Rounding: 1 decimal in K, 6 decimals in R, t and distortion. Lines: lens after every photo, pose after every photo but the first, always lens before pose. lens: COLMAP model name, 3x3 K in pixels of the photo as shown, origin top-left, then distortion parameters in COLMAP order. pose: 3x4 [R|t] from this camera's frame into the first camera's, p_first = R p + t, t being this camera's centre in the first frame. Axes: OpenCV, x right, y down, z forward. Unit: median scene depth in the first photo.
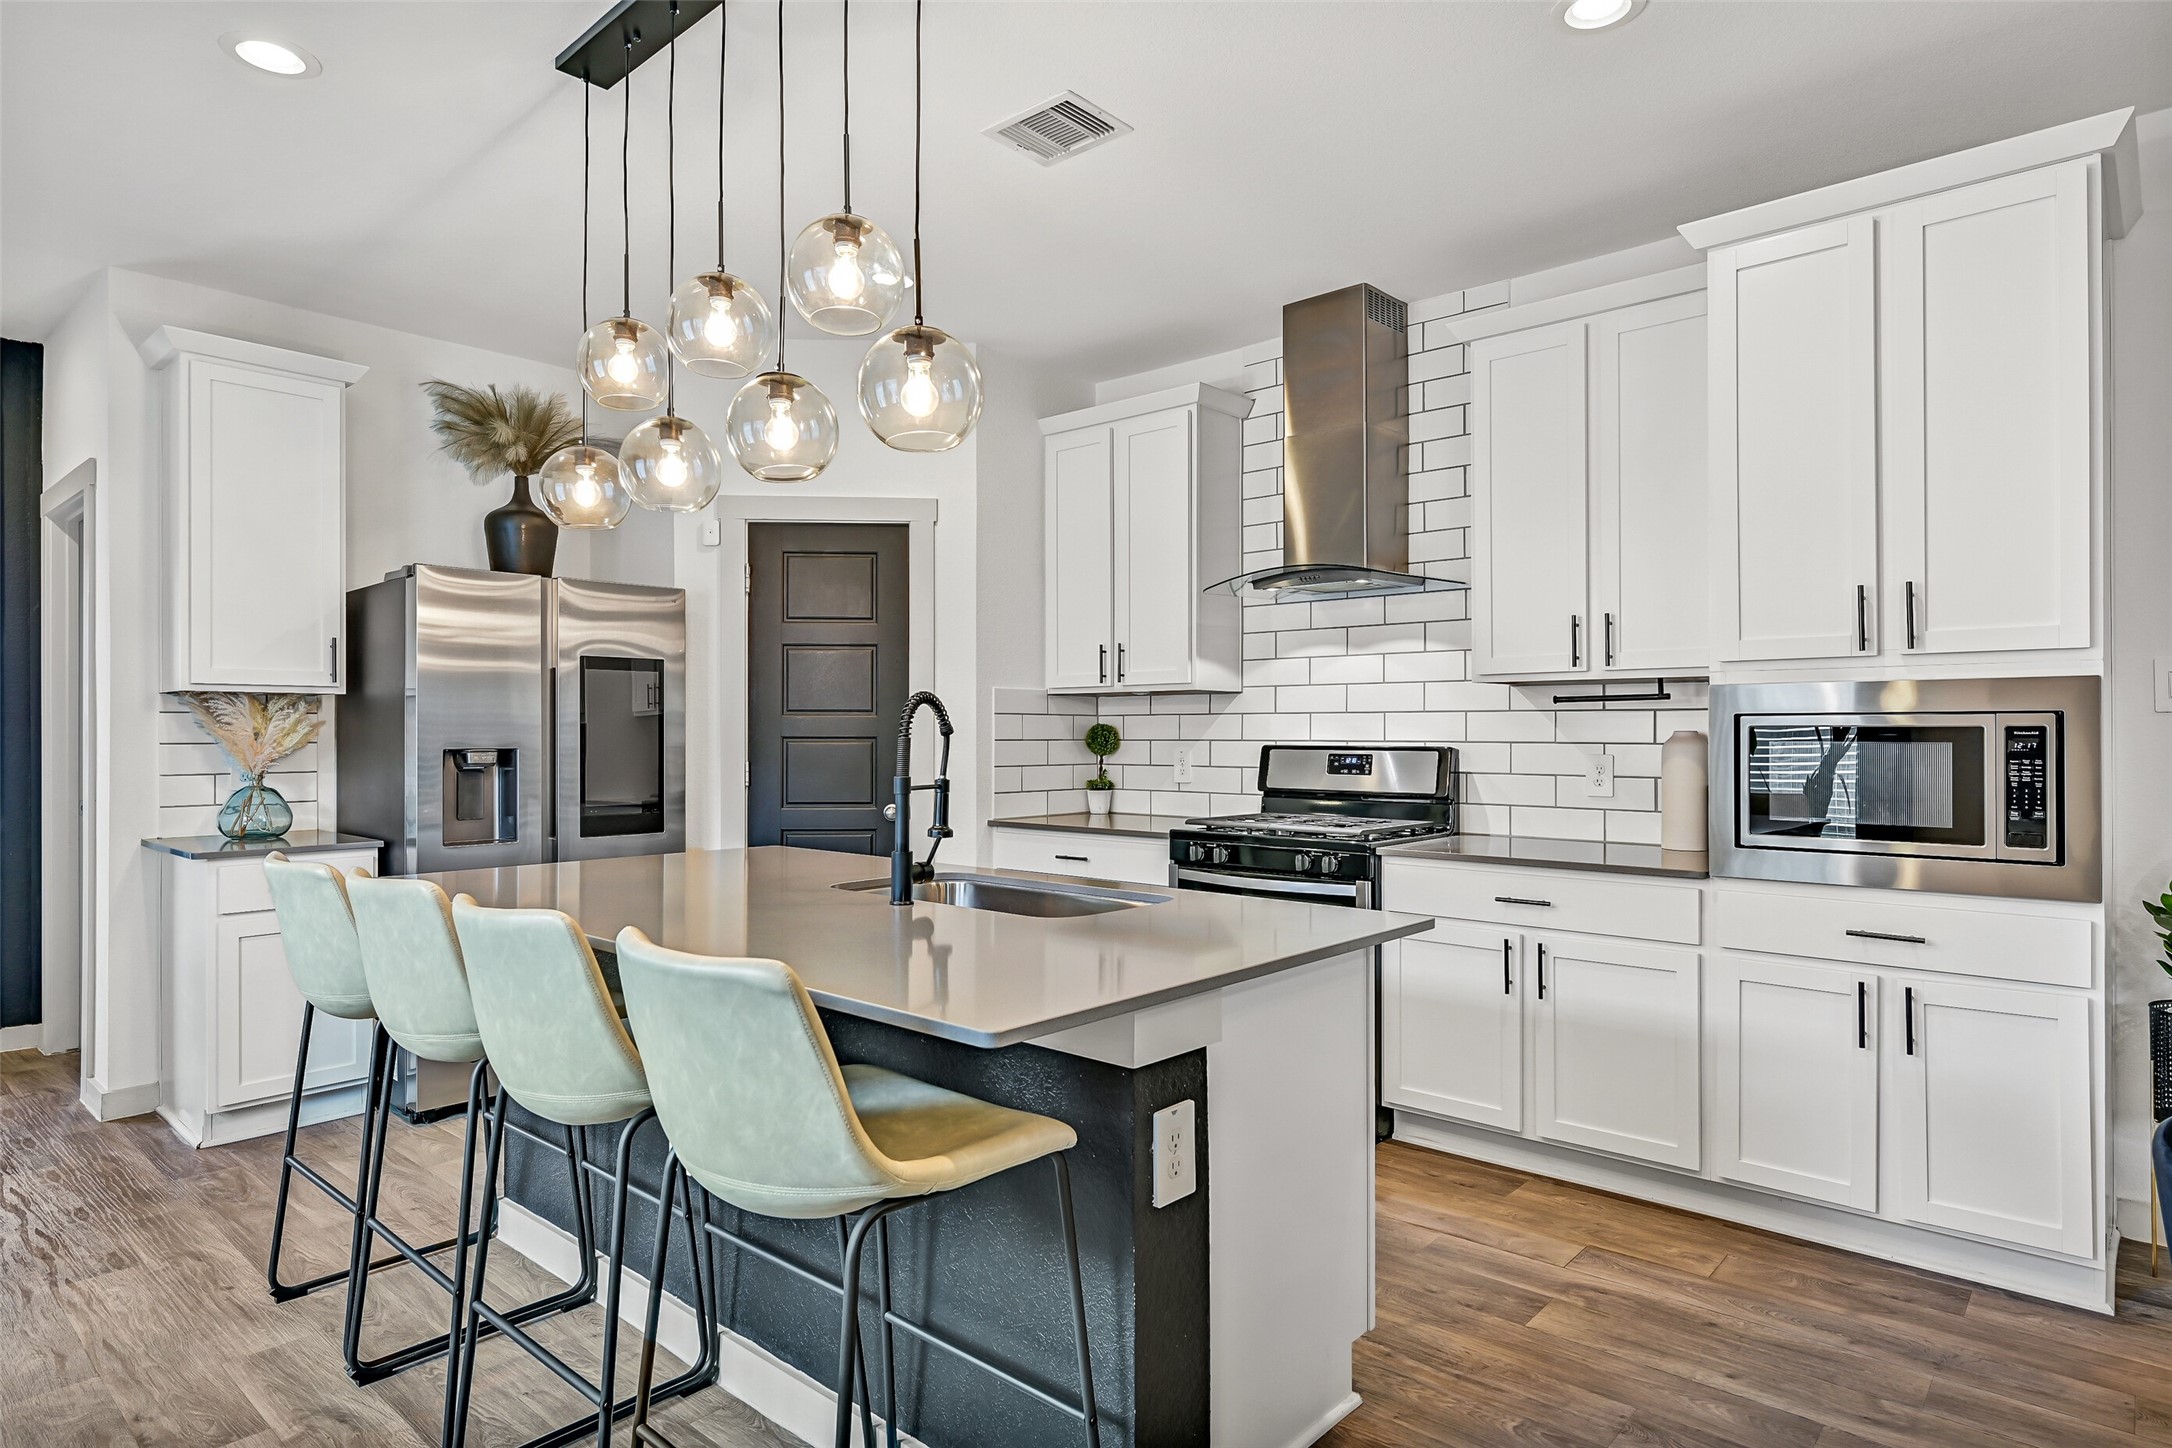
lens RADIAL K [[1212.3, 0, 1088.9], [0, 1212.3, 723.6], [0, 0, 1]] dist [-0.004812, -0.002486]
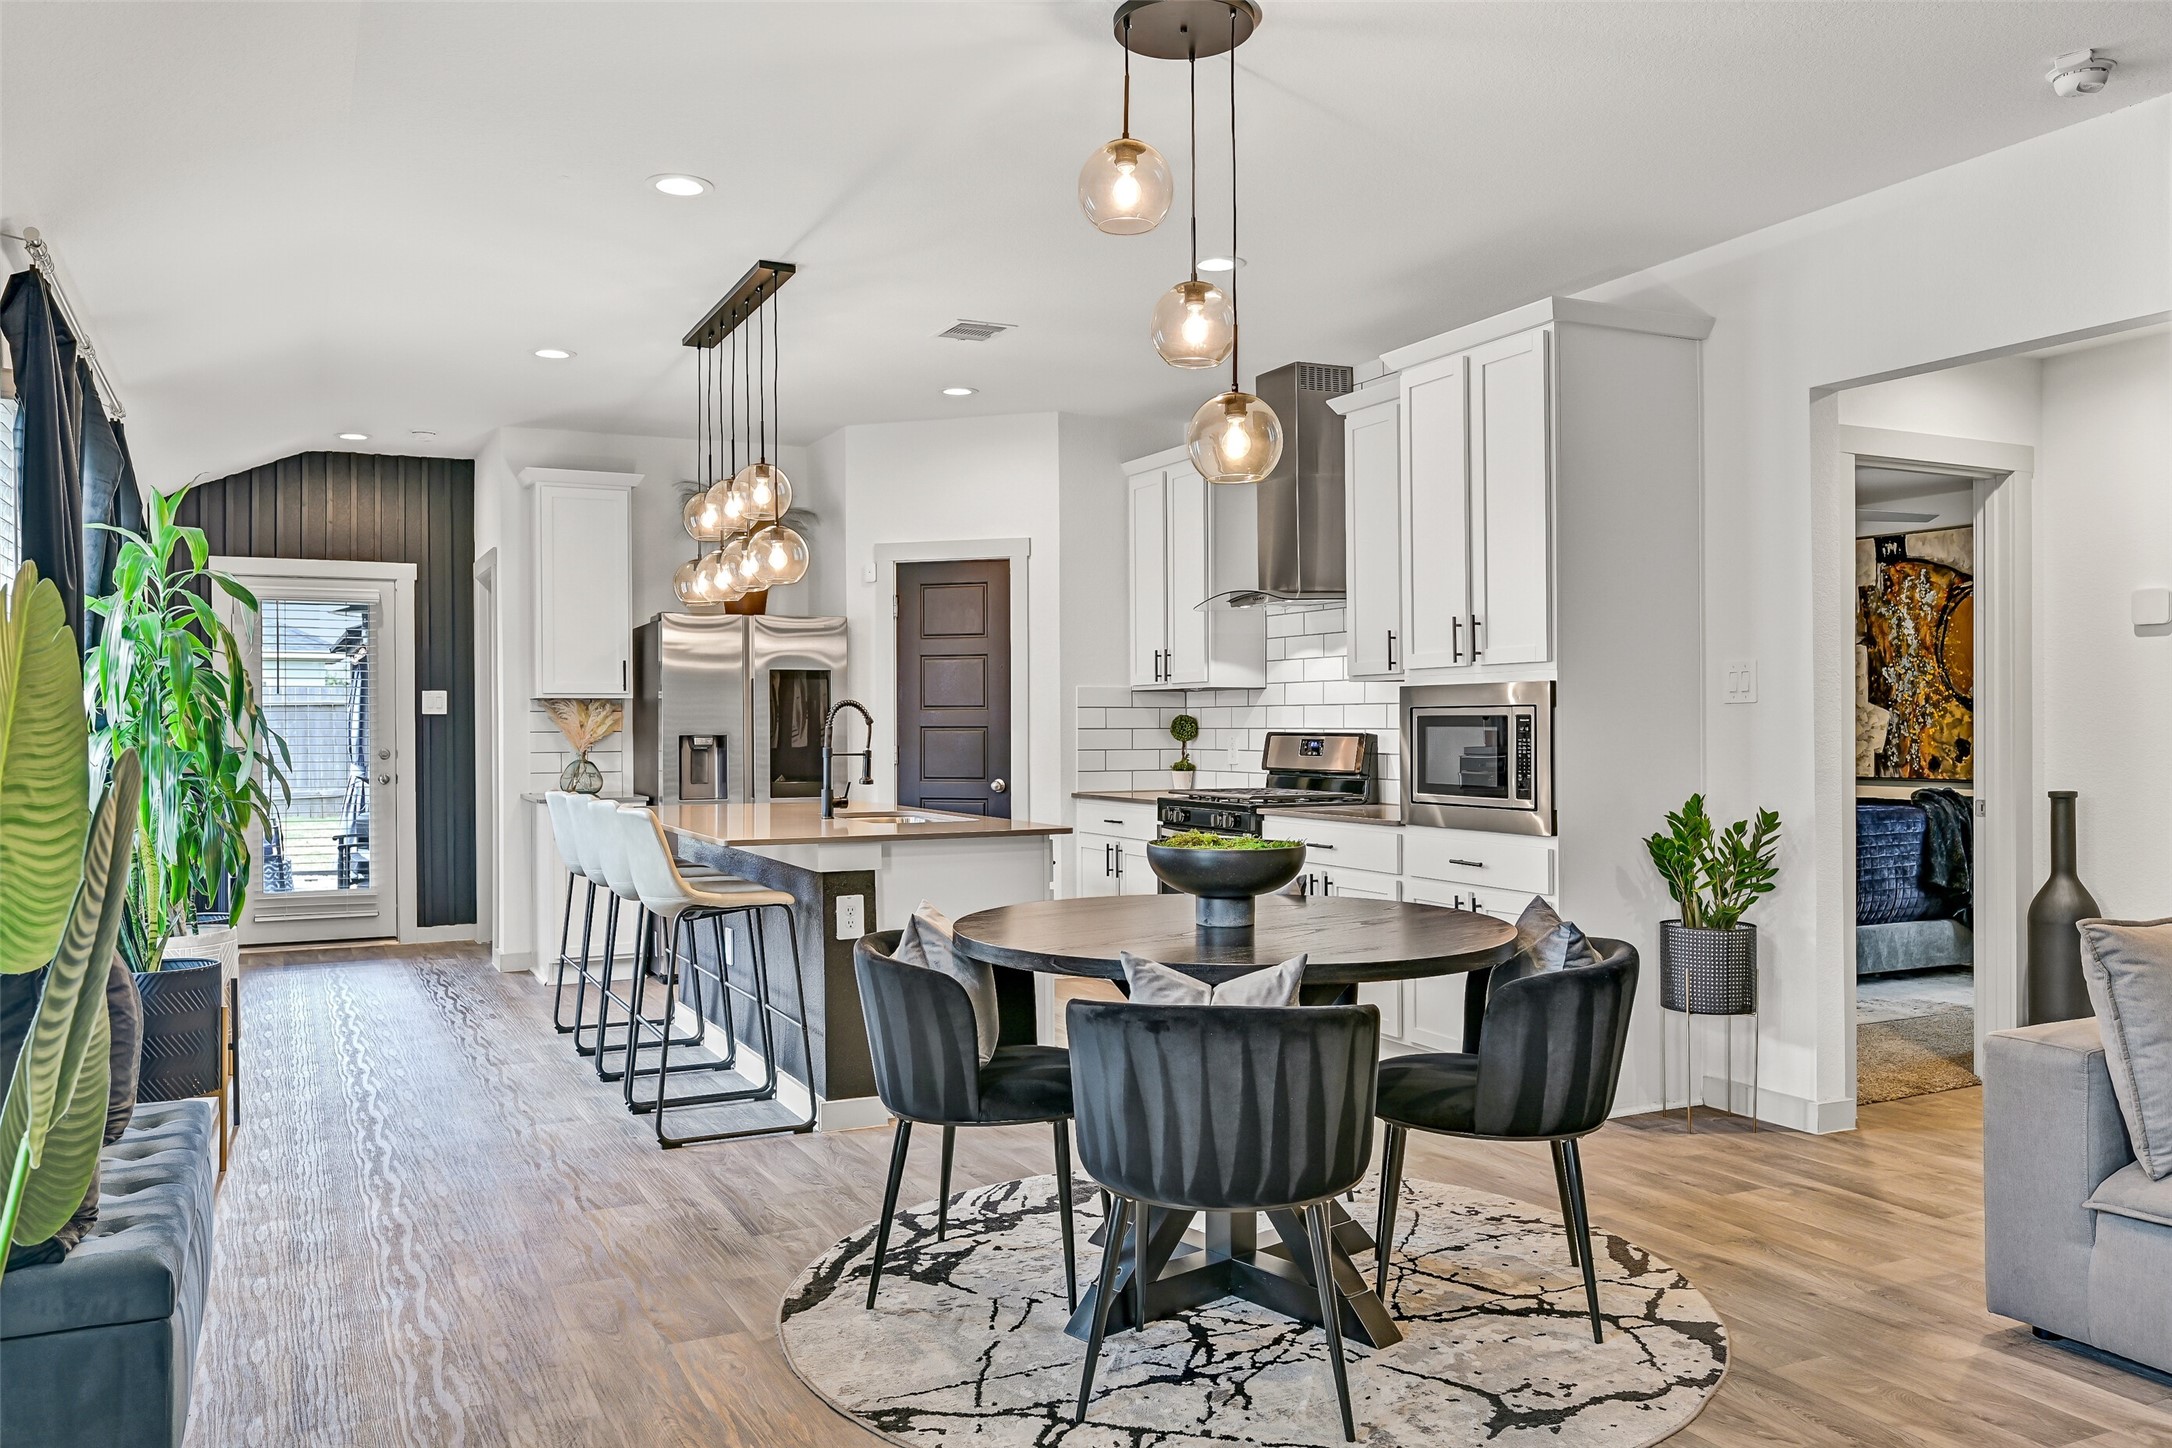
lens RADIAL K [[1619.4, 0, 1086.2], [0, 1619.4, 723.2], [0, 0, 1]] dist [0.005508, 0.000609]
pose [[0.926674, -0.004095, -0.375845, 0.611513], [0.006667, 0.999962, 0.005542, -0.001348], [0.375808, -0.007641, 0.926666, -0.591878]]
